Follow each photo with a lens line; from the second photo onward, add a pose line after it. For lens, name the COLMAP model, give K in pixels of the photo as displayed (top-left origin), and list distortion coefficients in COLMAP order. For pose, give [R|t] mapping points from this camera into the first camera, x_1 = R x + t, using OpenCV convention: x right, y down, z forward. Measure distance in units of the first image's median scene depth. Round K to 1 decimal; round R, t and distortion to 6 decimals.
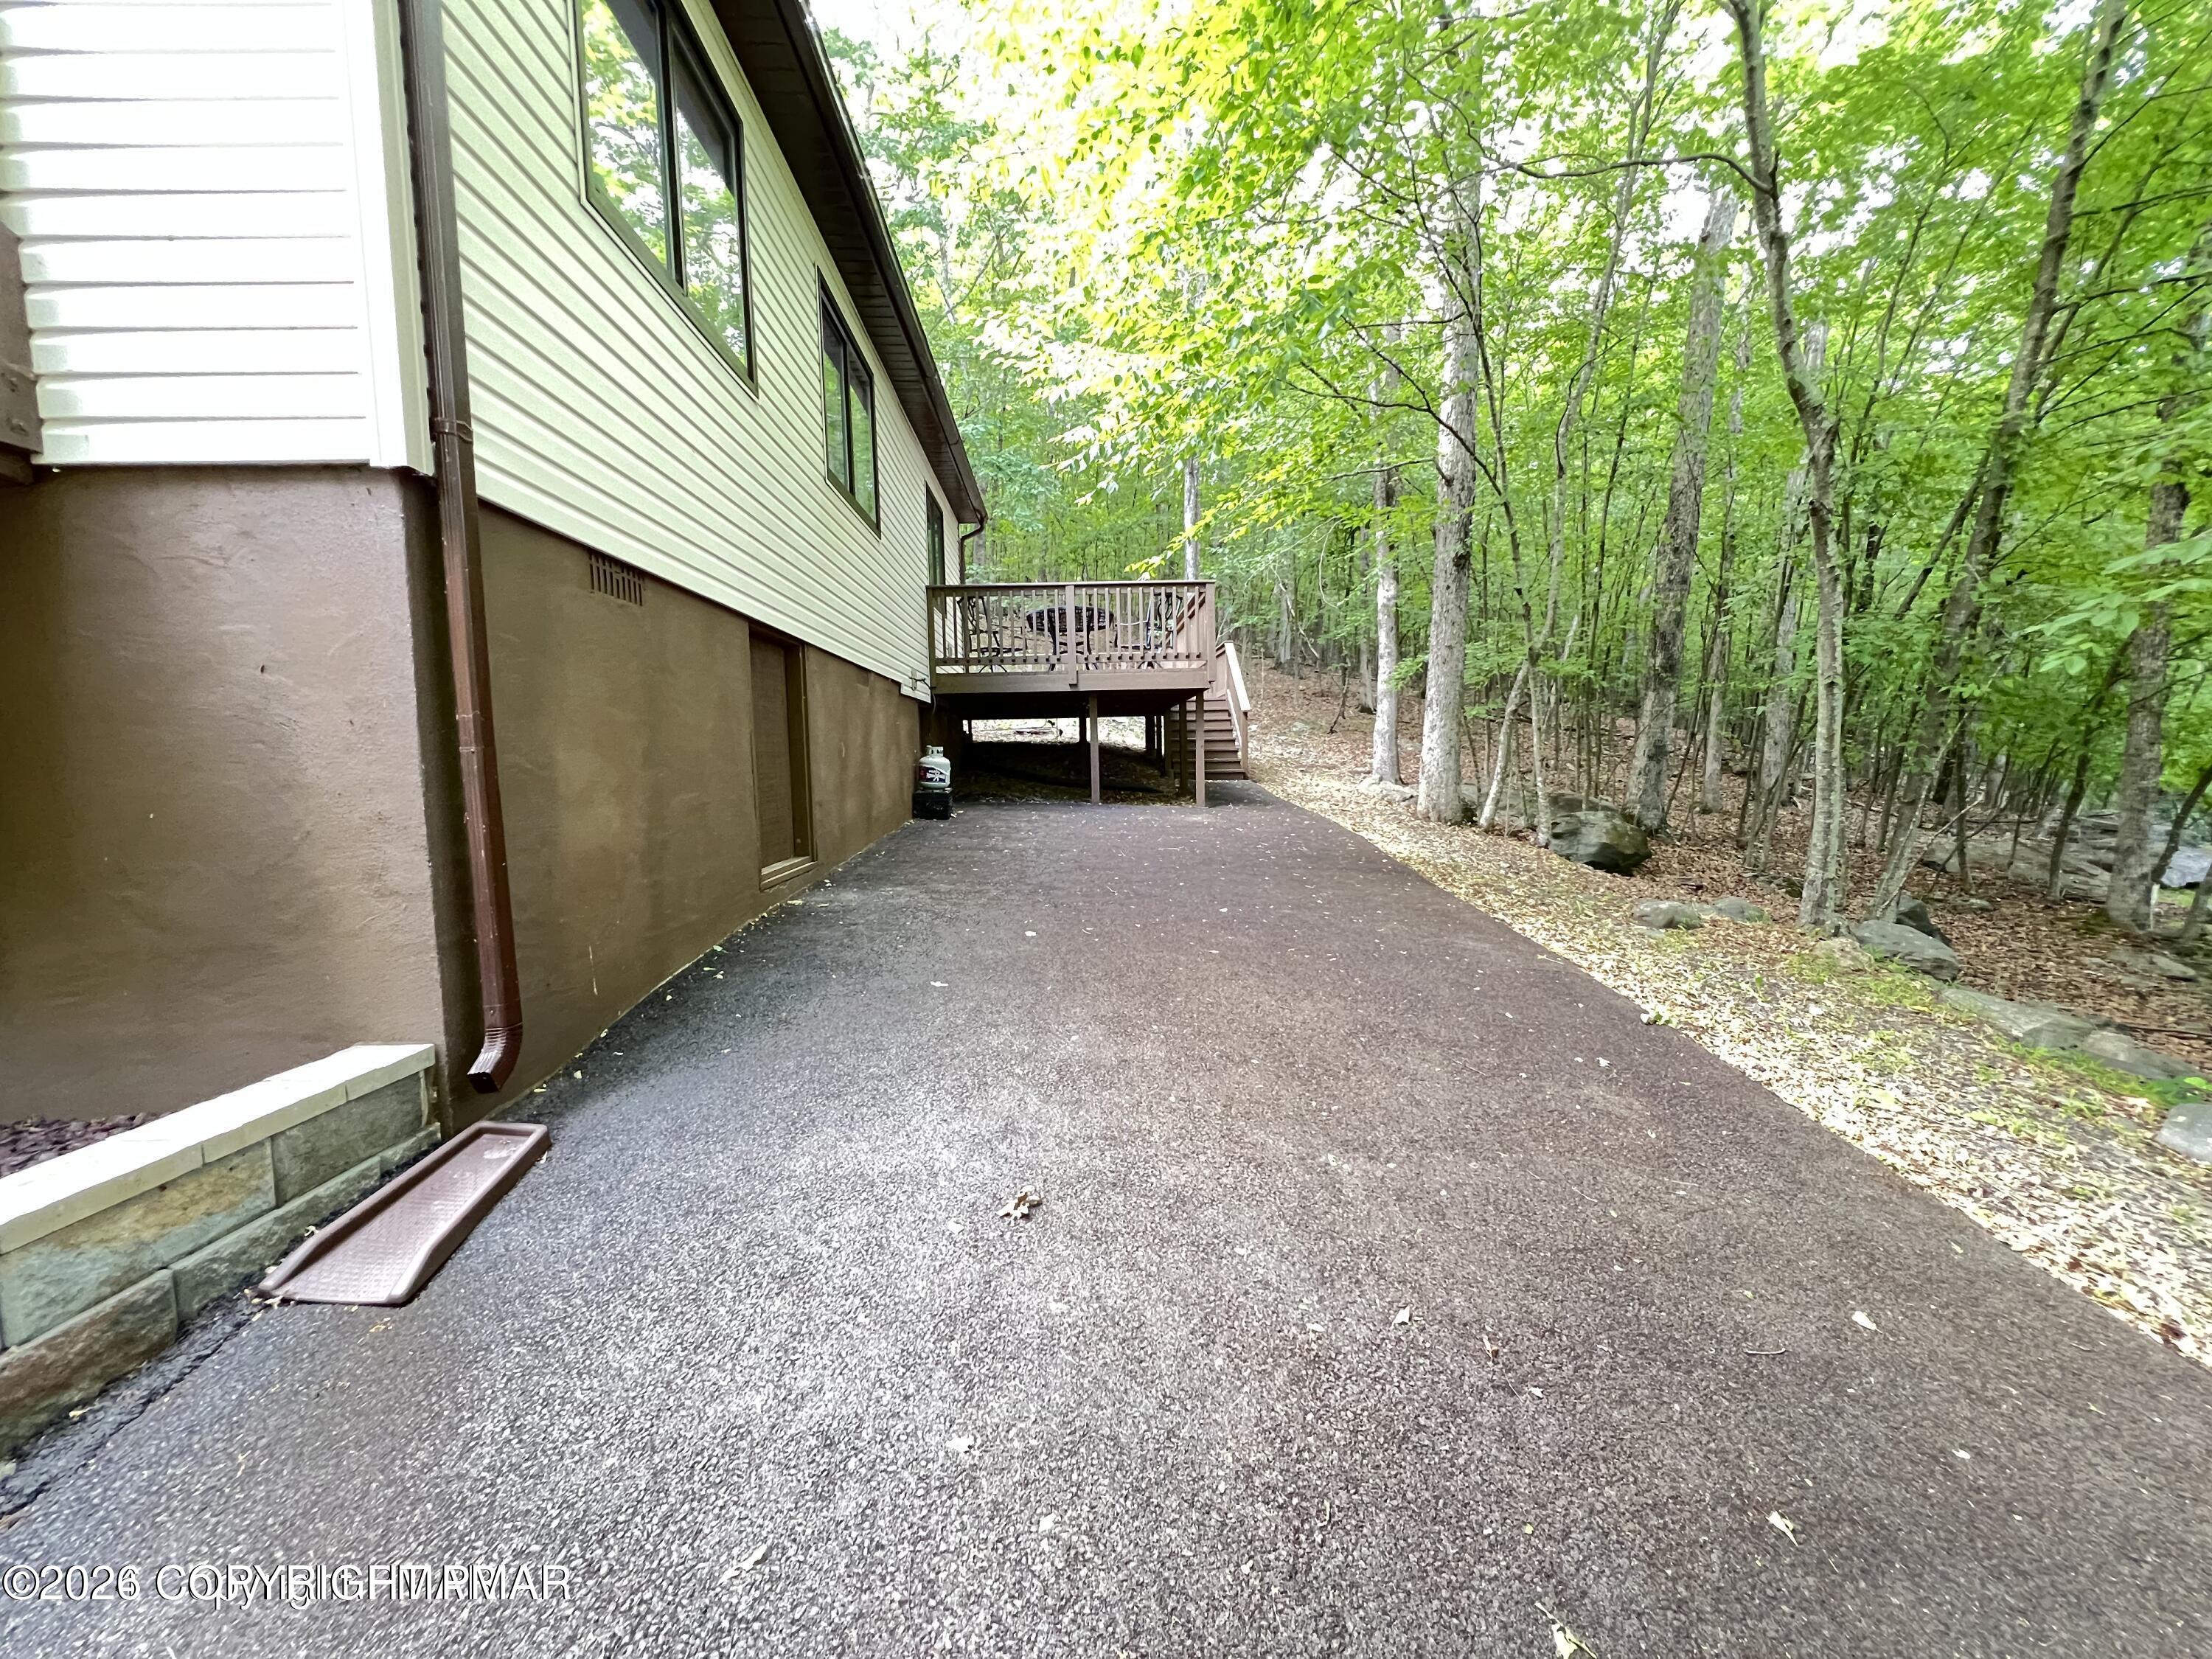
lens RADIAL K [[886.7, 0, 1104.7], [0, 886.7, 824.3], [0, 0, 1]] dist [-0.000780, 0.000242]
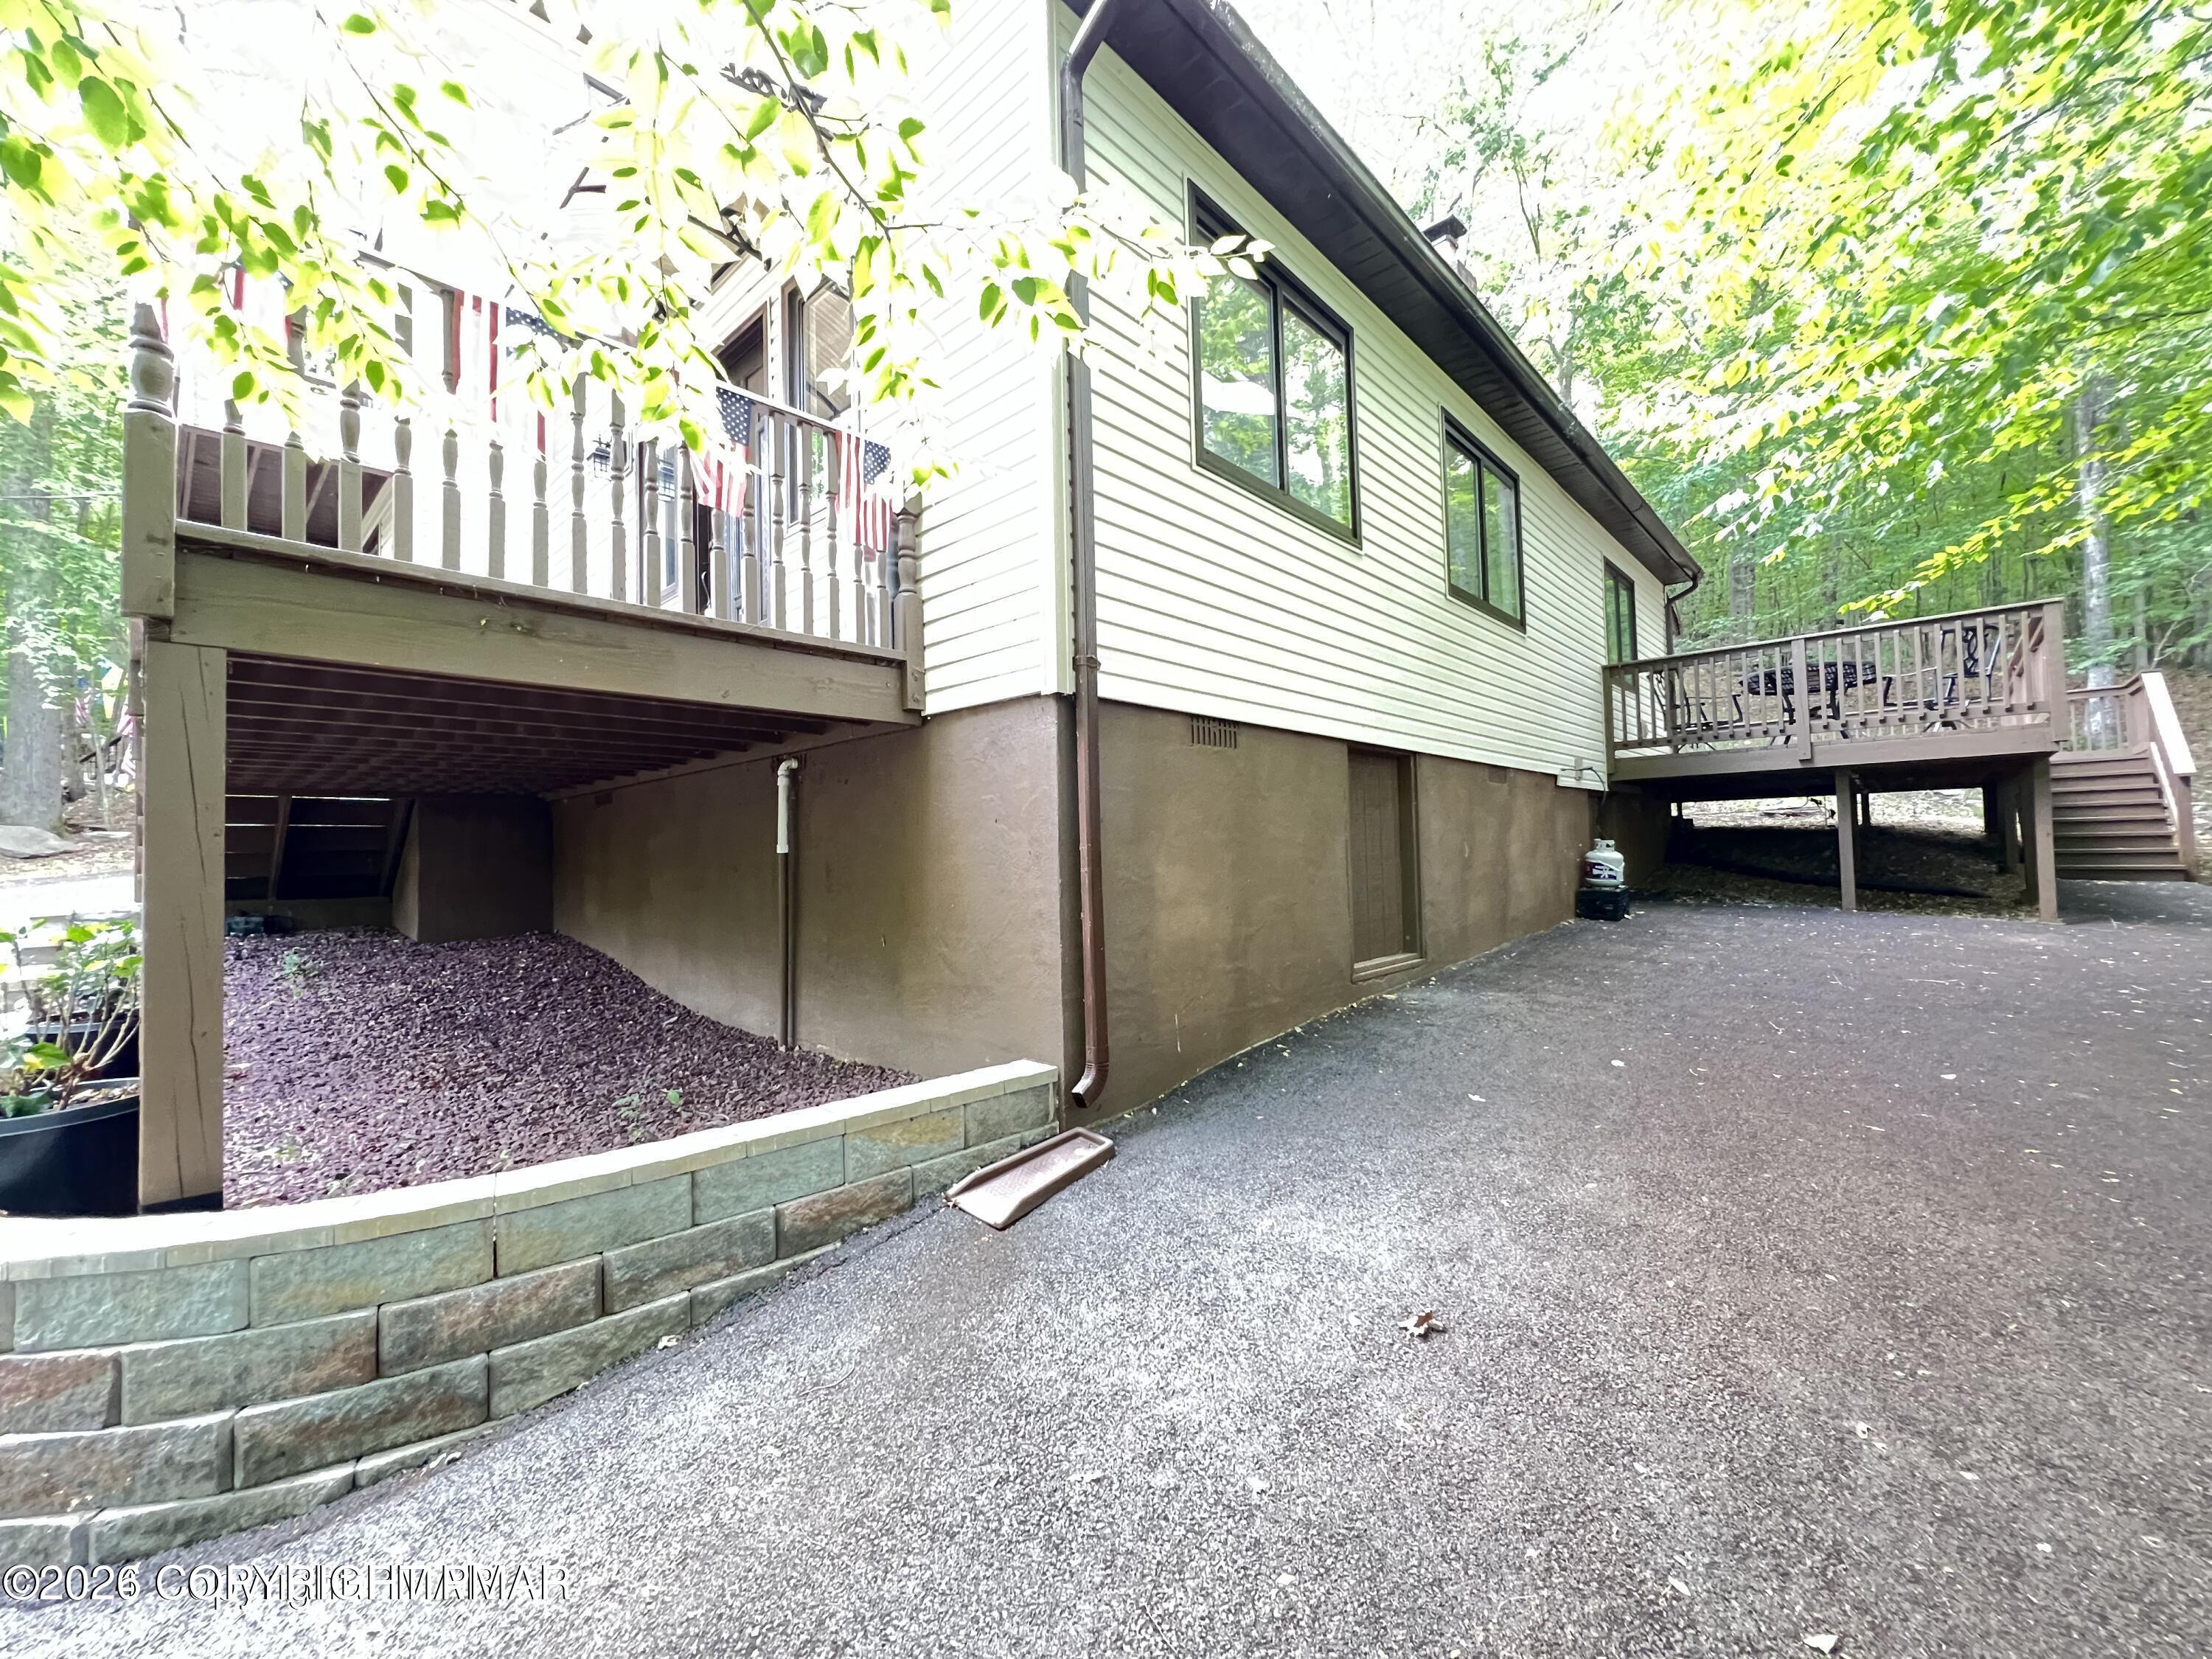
lens RADIAL K [[886.7, 0, 1104.7], [0, 886.7, 824.3], [0, 0, 1]] dist [-0.000780, 0.000242]
pose [[0.709512, -0.019200, -0.704432, 0.342405], [-0.046195, 0.996211, -0.073681, -0.050585], [0.703178, 0.084819, 0.705937, -0.031509]]
